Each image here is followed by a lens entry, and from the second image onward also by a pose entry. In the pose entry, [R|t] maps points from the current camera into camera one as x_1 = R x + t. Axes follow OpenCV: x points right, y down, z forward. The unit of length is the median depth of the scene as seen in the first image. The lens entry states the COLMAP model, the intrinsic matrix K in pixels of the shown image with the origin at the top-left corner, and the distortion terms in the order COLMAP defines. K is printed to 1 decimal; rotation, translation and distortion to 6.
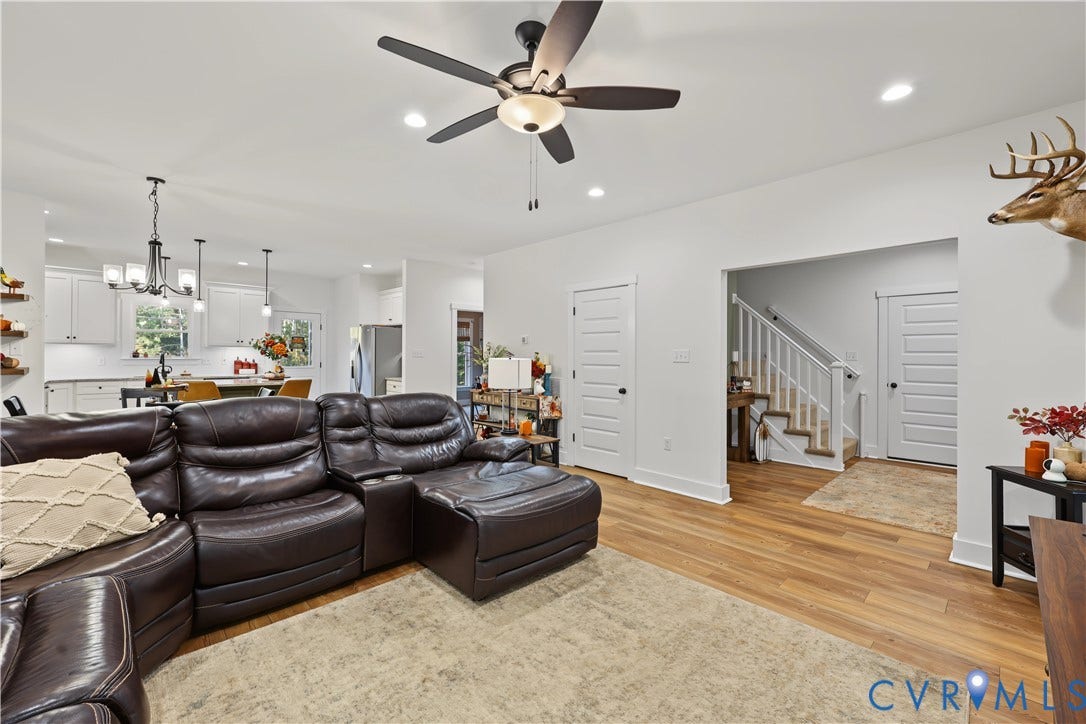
lens RADIAL K [[448.6, 0, 543.8], [0, 448.6, 357.6], [0, 0, 1]] dist [-0.000266, 0.000499]
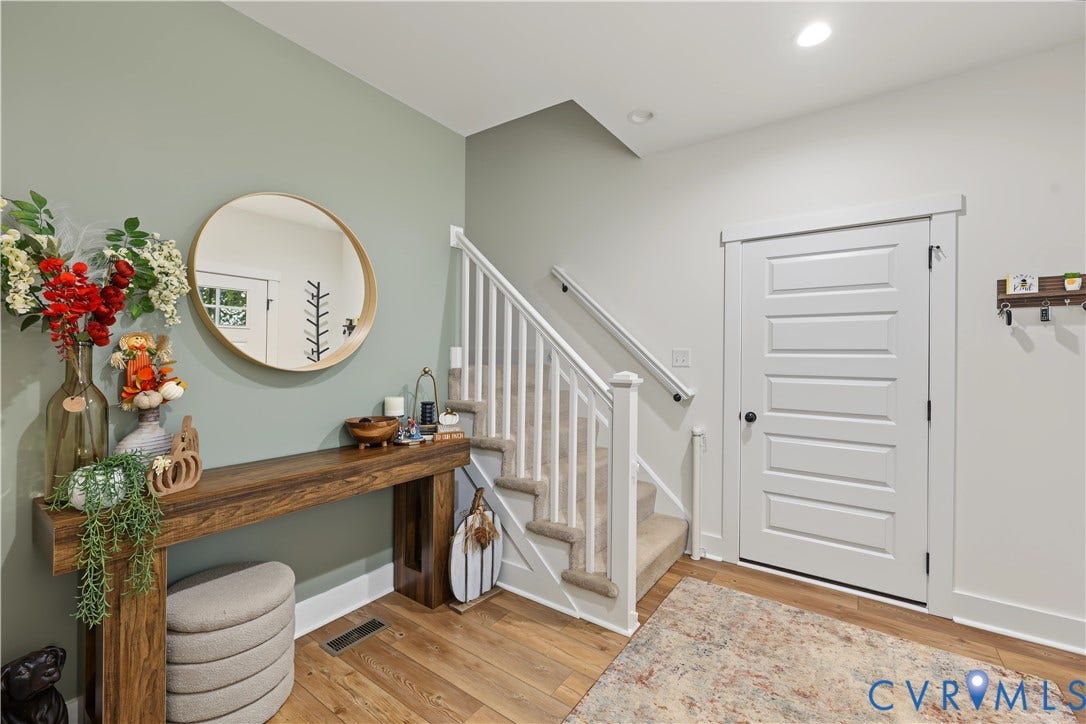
lens RADIAL K [[448.6, 0, 536.8], [0, 448.6, 358.5], [0, 0, 1]] dist [-0.000266, 0.000499]
pose [[0.985024, 0.005457, 0.172329, 0.457848], [-0.005724, 0.999983, 0.001054, -0.003182], [-0.172321, -0.002025, 0.985039, 0.547595]]
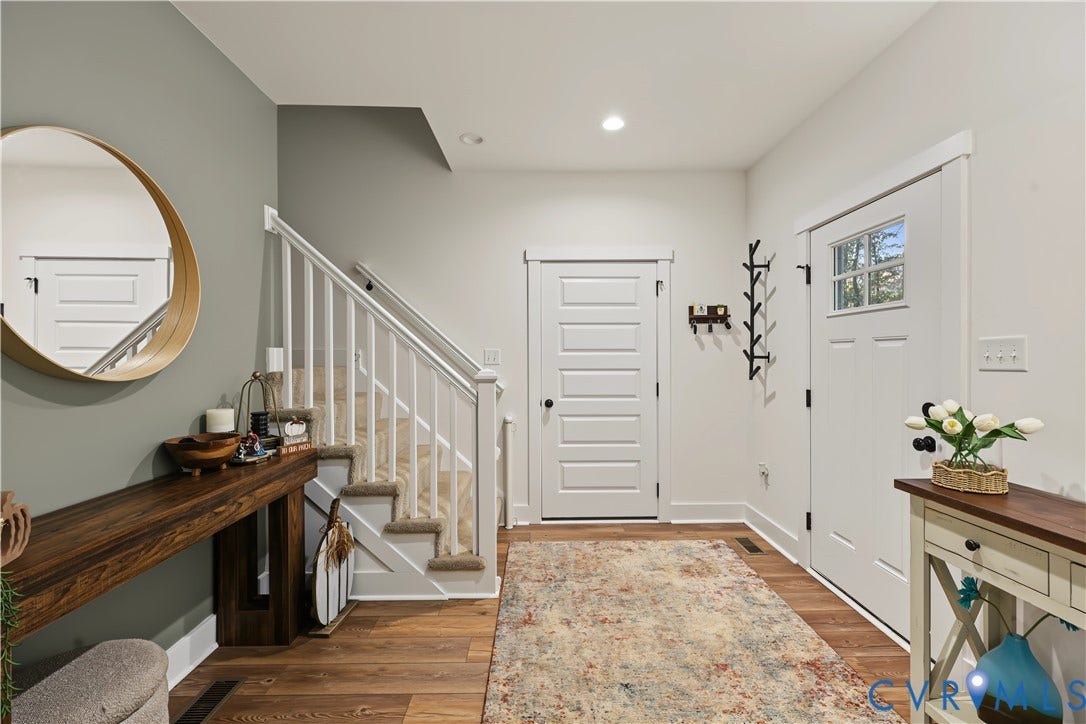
lens RADIAL K [[462.3, 0, 540.6], [0, 462.3, 359.1], [0, 0, 1]] dist [0.006568, -0.001881]
pose [[0.693237, -0.010745, 0.720630, 0.308451], [0.007687, 0.999942, 0.007514, -0.004959], [-0.720669, 0.000330, 0.693279, 0.562071]]
